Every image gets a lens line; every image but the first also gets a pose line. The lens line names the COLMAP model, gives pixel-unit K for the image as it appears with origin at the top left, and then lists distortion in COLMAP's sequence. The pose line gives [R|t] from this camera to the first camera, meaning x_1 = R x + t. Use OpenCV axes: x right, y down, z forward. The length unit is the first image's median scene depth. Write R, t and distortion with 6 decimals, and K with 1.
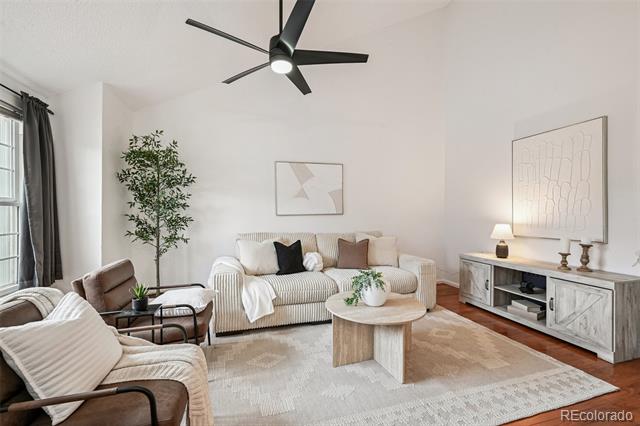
lens RADIAL K [[274.3, 0, 320.5], [0, 274.3, 216.0], [0, 0, 1]] dist [-0.000053, -0.000052]
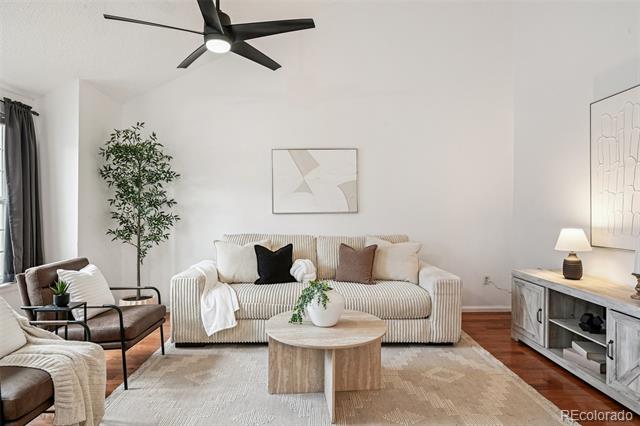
lens RADIAL K [[359.6, 0, 320.0], [0, 359.6, 213.0], [0, 0, 1]] dist [-0.000352, 0.000057]
pose [[0.964253, 0.004139, -0.264952, 0.350025], [-0.005273, 0.999980, -0.003567, -0.001917], [0.264931, 0.004836, 0.964255, -0.020897]]
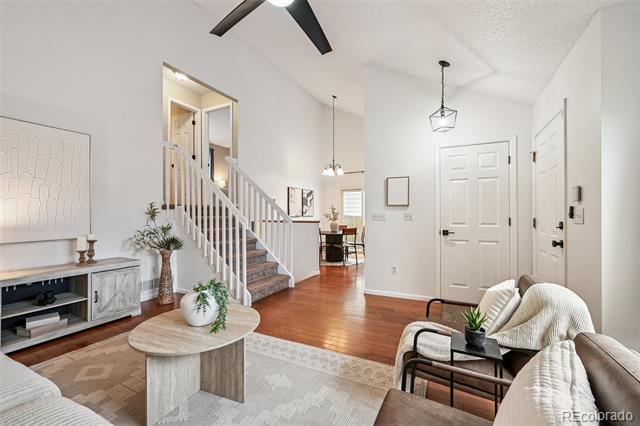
lens RADIAL K [[267.9, 0, 320.0], [0, 267.9, 213.0], [0, 0, 1]] dist [0.000157, 0.000030]
pose [[-0.718797, 0.001840, 0.695218, -0.481664], [0.006989, 0.999965, 0.004580, -0.011052], [-0.695185, 0.008151, -0.718784, 1.014129]]
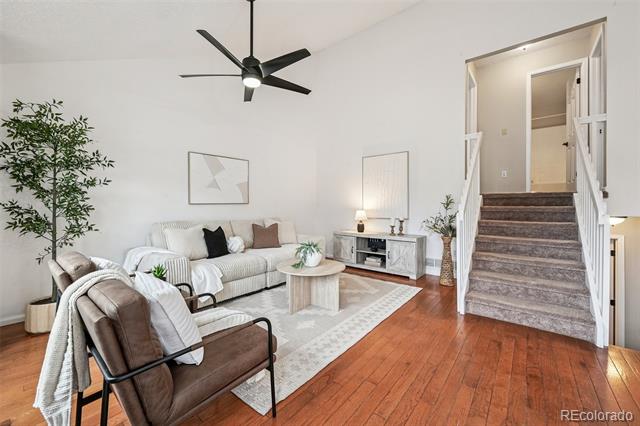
lens RADIAL K [[257.0, 0, 320.8], [0, 257.0, 207.3], [0, 0, 1]] dist [0.000190, 0.000026]
pose [[0.824752, -0.001106, 0.565493, -0.392183], [0.002013, 0.999997, -0.000979, 0.015192], [-0.565490, 0.001946, 0.824753, -0.095760]]
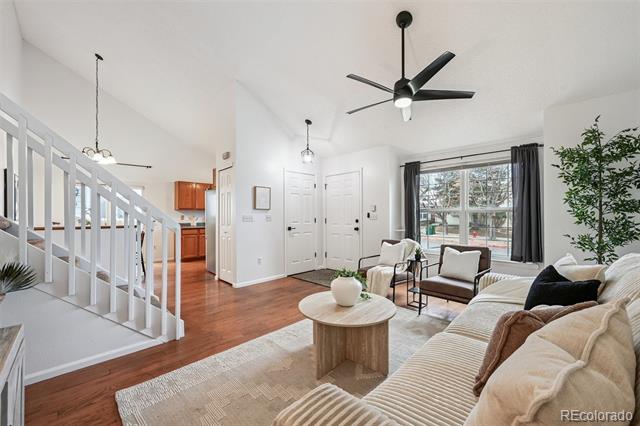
lens RADIAL K [[258.0, 0, 322.4], [0, 258.0, 214.7], [0, 0, 1]] dist [0.002180, 0.000238]
pose [[-0.881710, -0.002869, -0.471784, 0.555189], [-0.004977, 0.999982, 0.003221, -0.012053], [0.471766, 0.005188, -0.881708, 1.374534]]
